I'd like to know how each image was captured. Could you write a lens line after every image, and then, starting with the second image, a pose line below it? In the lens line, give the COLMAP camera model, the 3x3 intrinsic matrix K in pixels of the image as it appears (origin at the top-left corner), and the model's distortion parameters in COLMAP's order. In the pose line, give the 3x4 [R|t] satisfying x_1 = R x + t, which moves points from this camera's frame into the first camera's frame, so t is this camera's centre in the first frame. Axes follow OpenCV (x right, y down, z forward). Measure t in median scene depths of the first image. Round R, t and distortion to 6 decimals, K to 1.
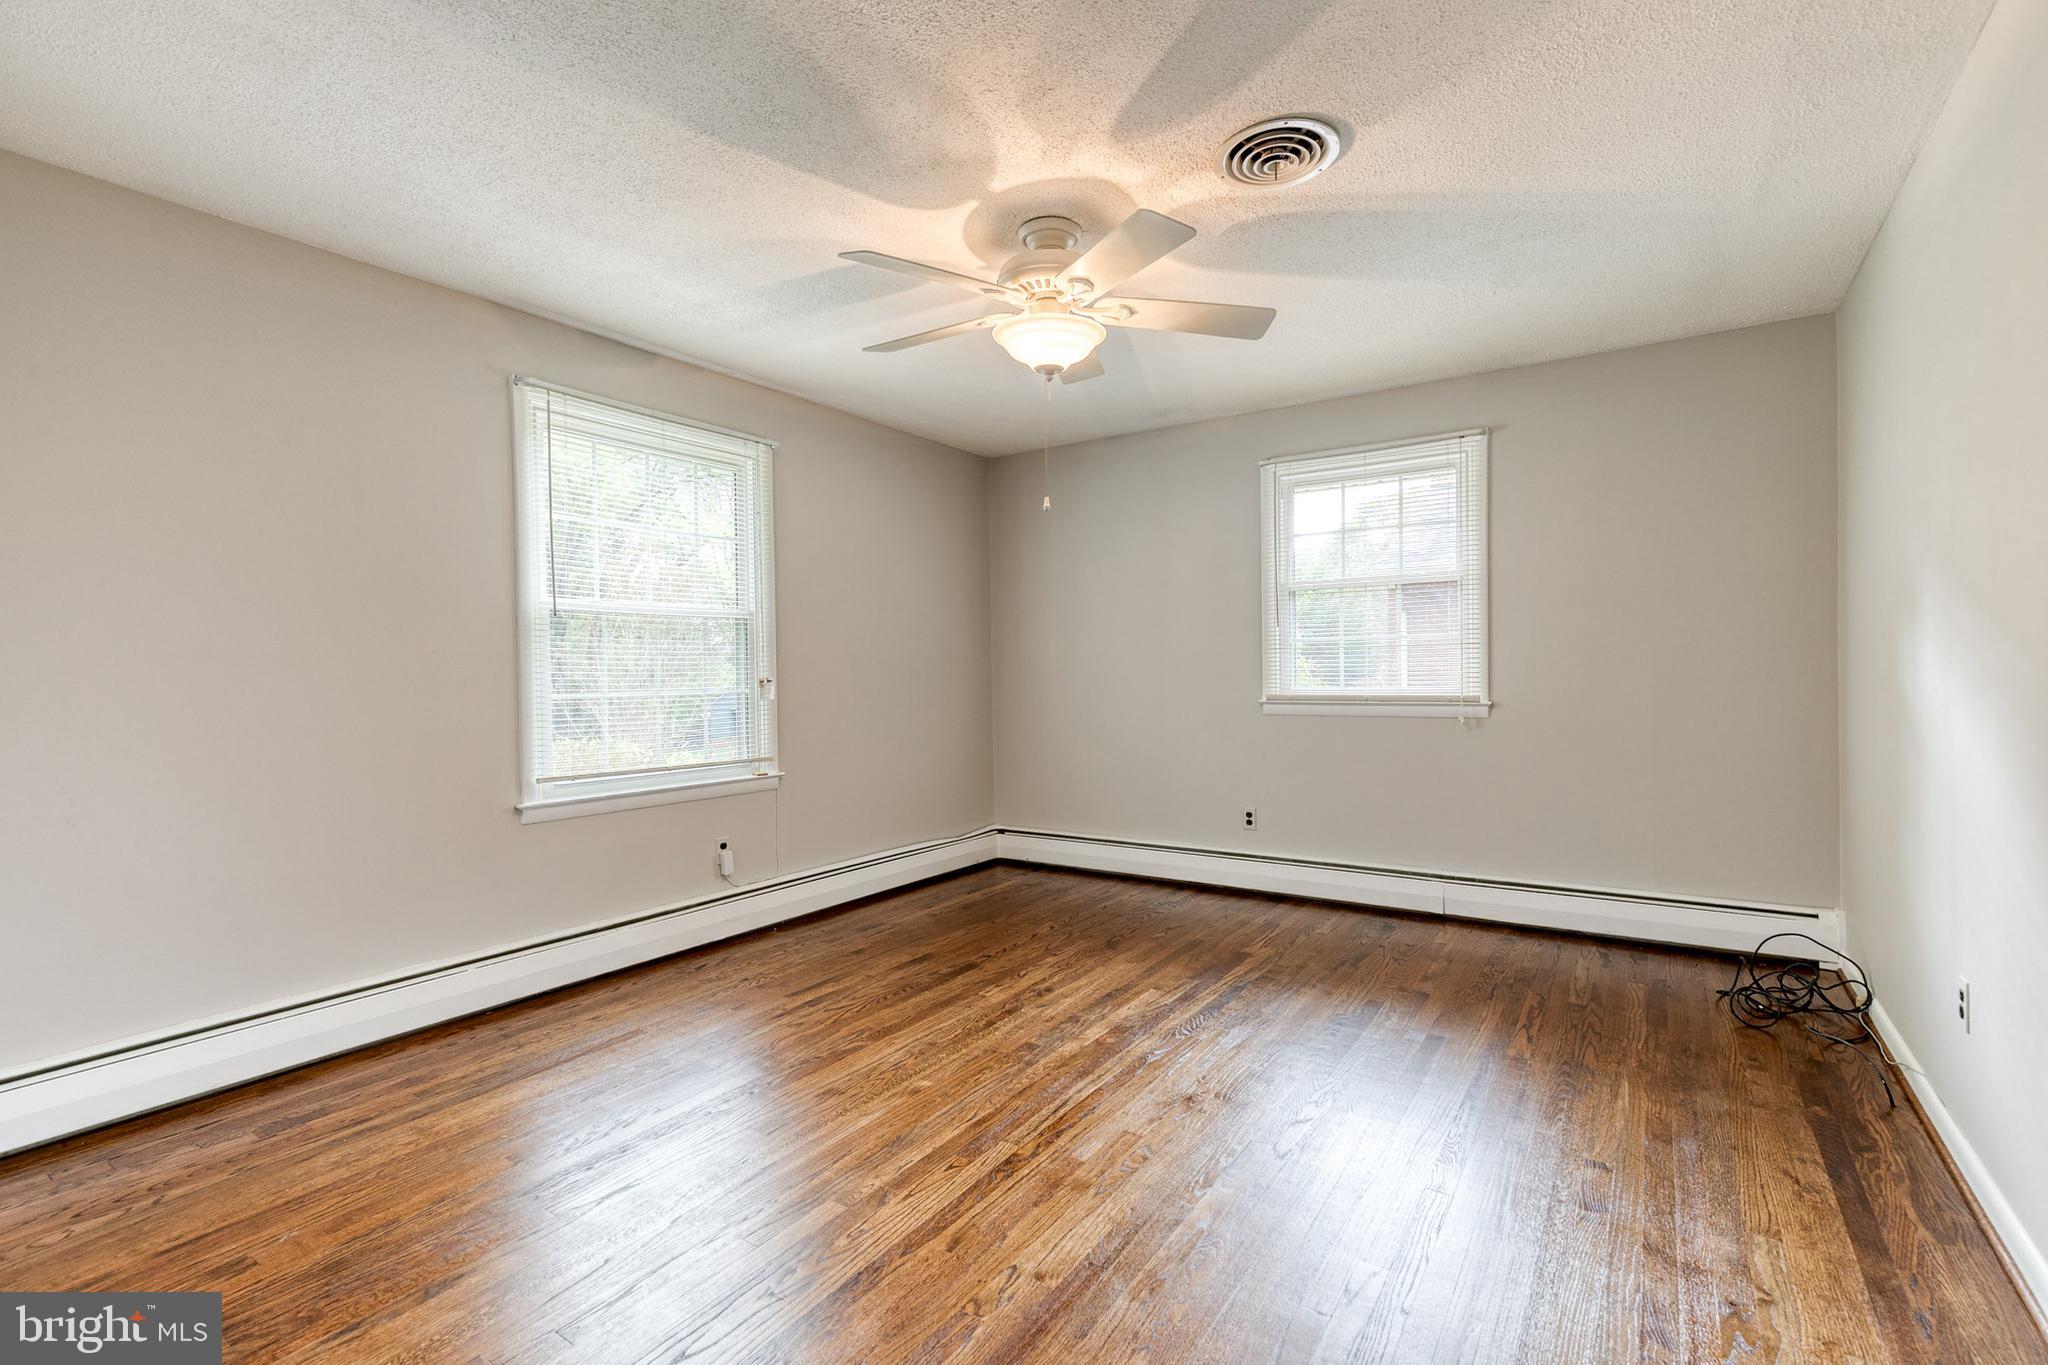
lens RADIAL K [[929.1, 0, 1045.3], [0, 929.1, 683.5], [0, 0, 1]] dist [0.010939, -0.001098]
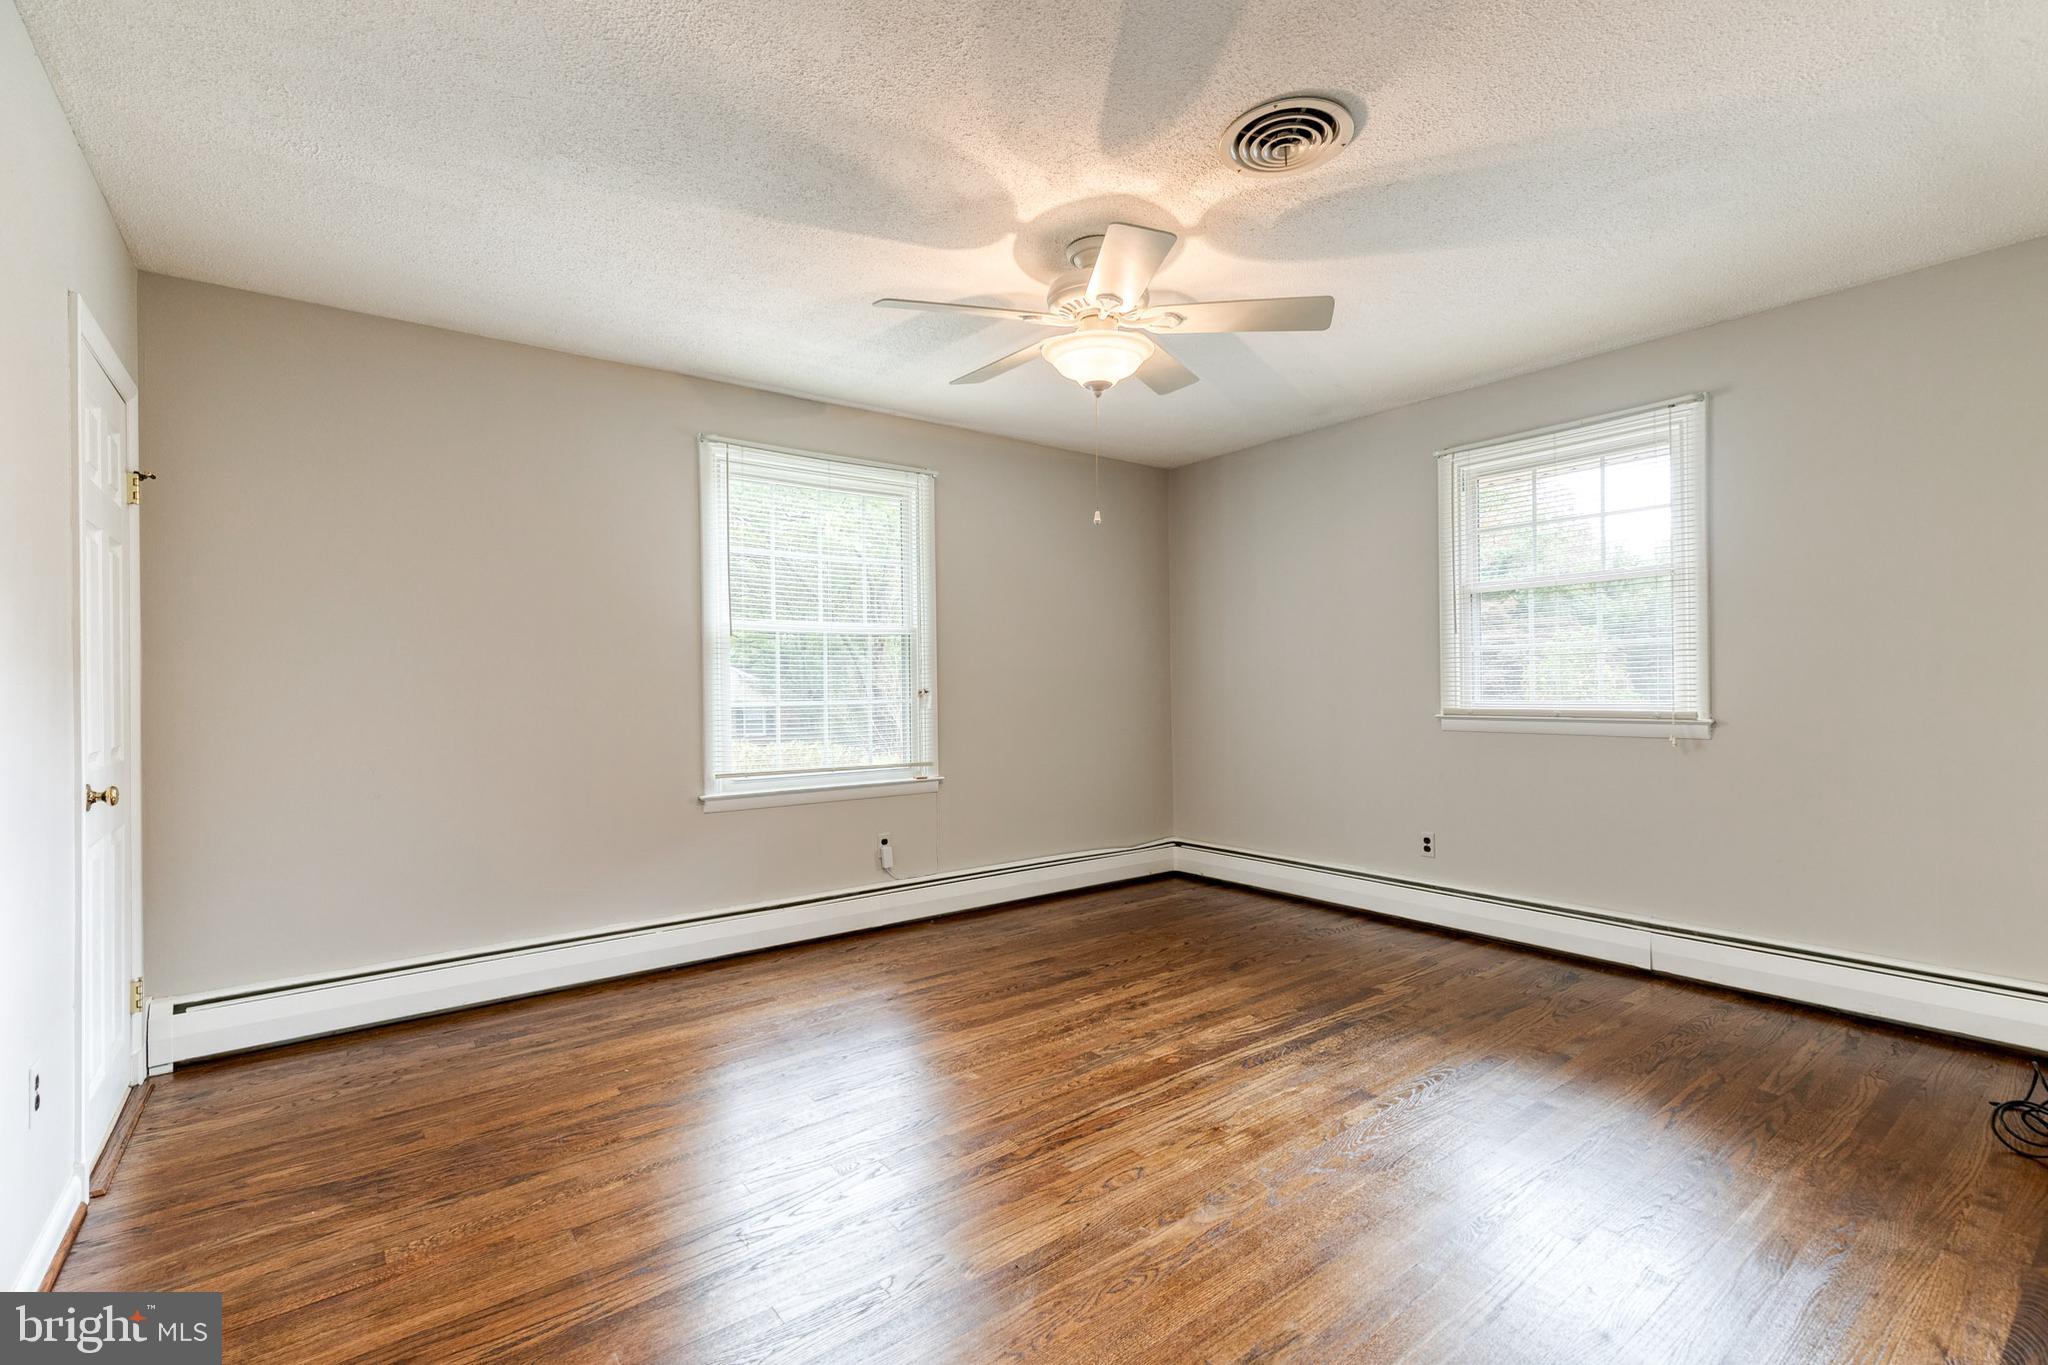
lens RADIAL K [[929.1, 0, 1041.4], [0, 929.1, 683.7], [0, 0, 1]] dist [0.010939, -0.001098]
pose [[0.947273, 0.000214, -0.320427, 0.210993], [-0.003700, 0.999940, -0.010271, -0.001806], [0.320405, 0.010915, 0.947218, 0.019531]]
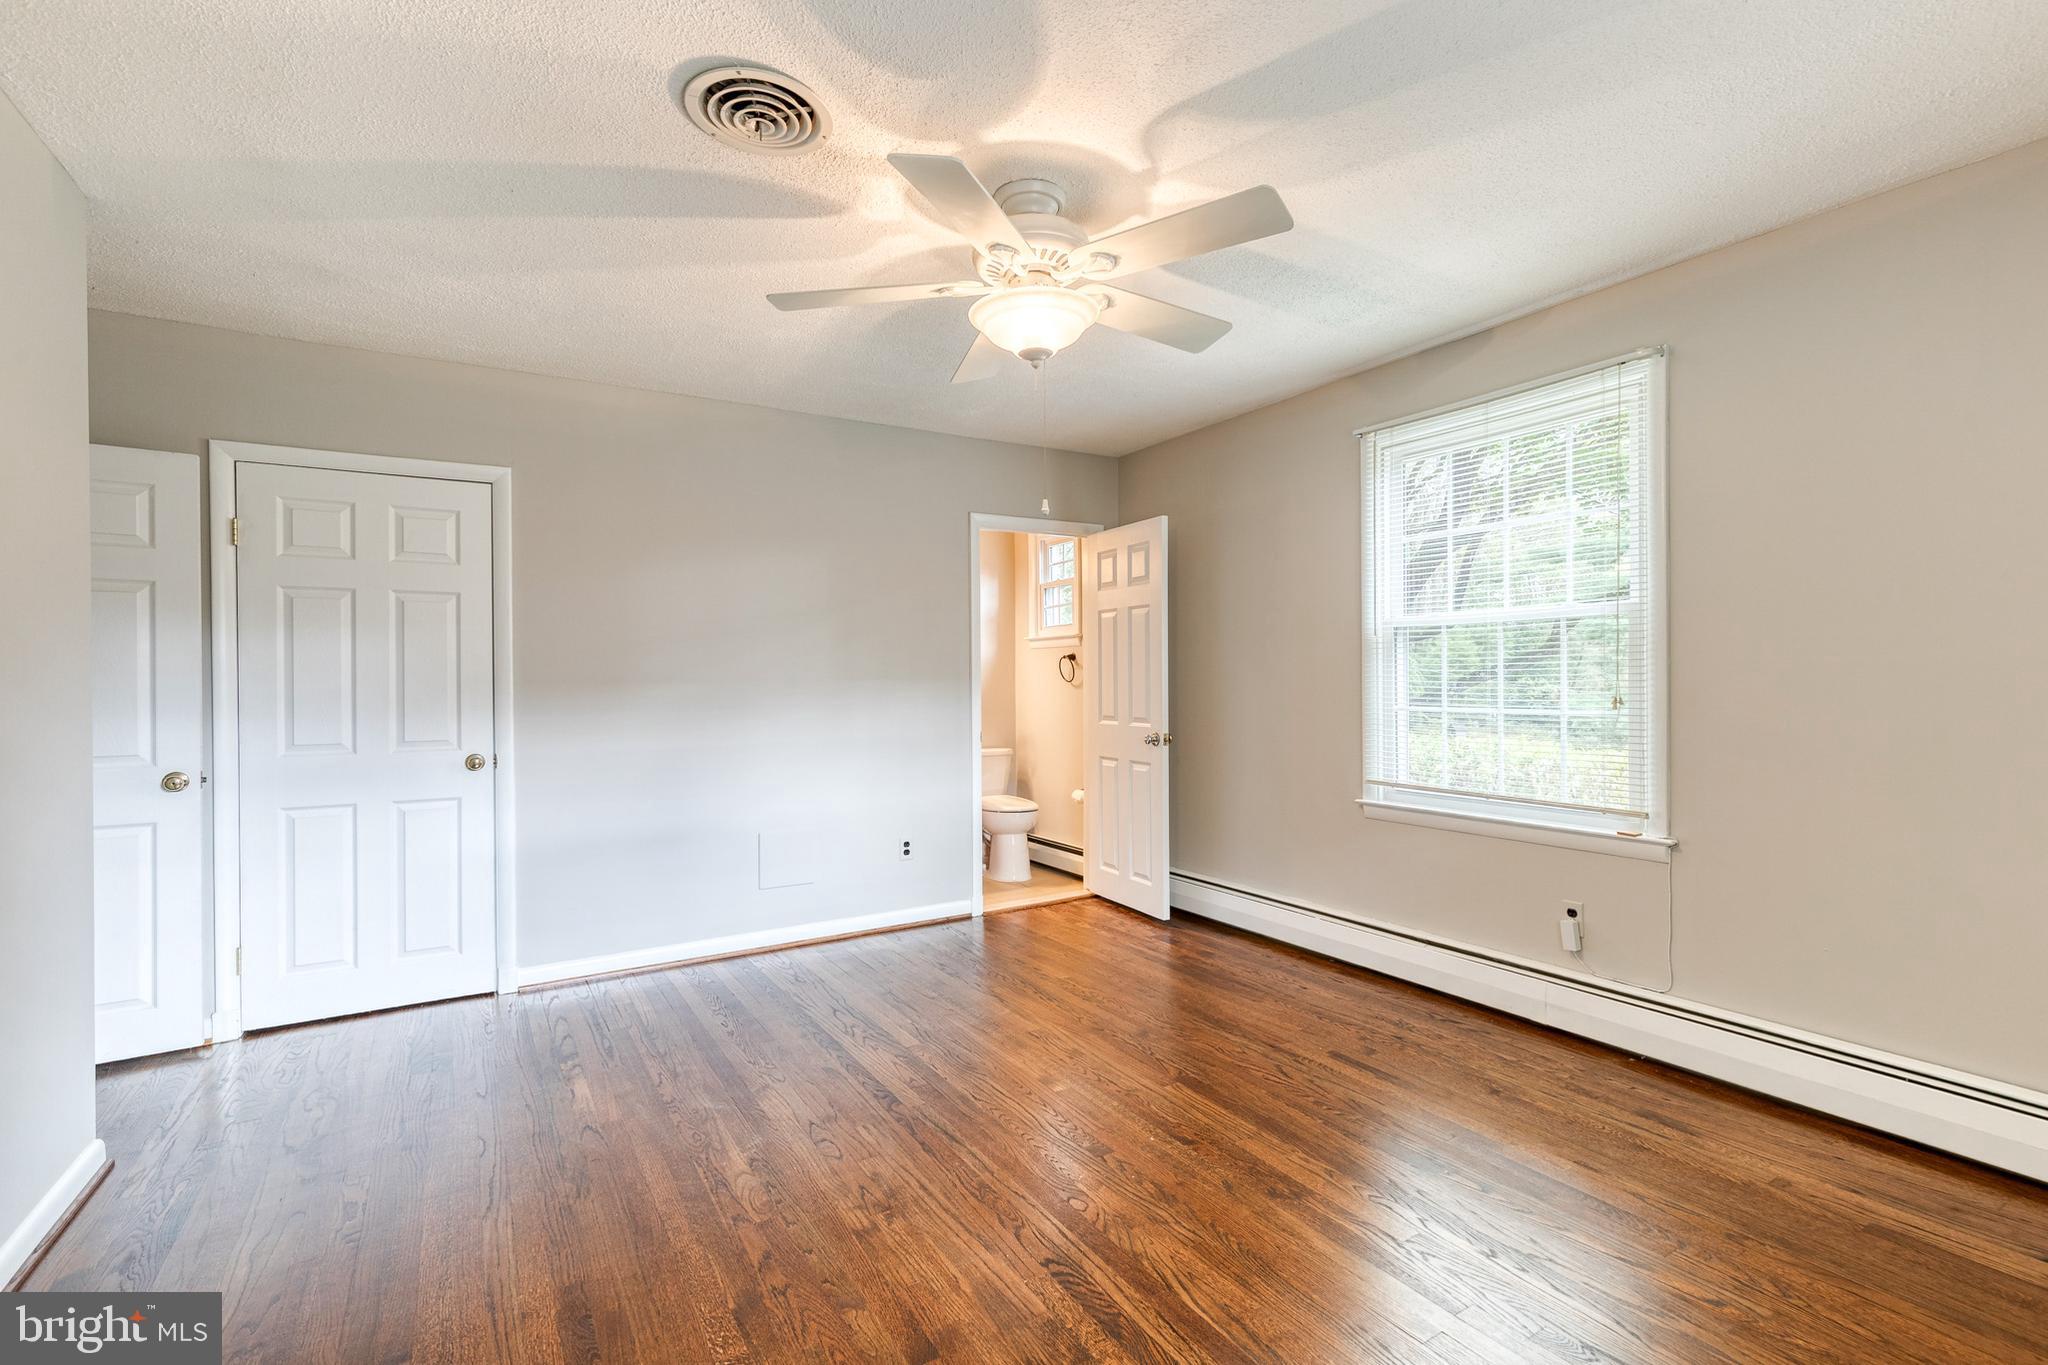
lens RADIAL K [[929.1, 0, 1042.3], [0, 929.1, 684.5], [0, 0, 1]] dist [0.010939, -0.001098]
pose [[-0.413751, 0.022596, -0.910110, 0.623209], [-0.000048, 0.999691, 0.024842, -0.039927], [0.910390, 0.010322, -0.413622, 1.065508]]
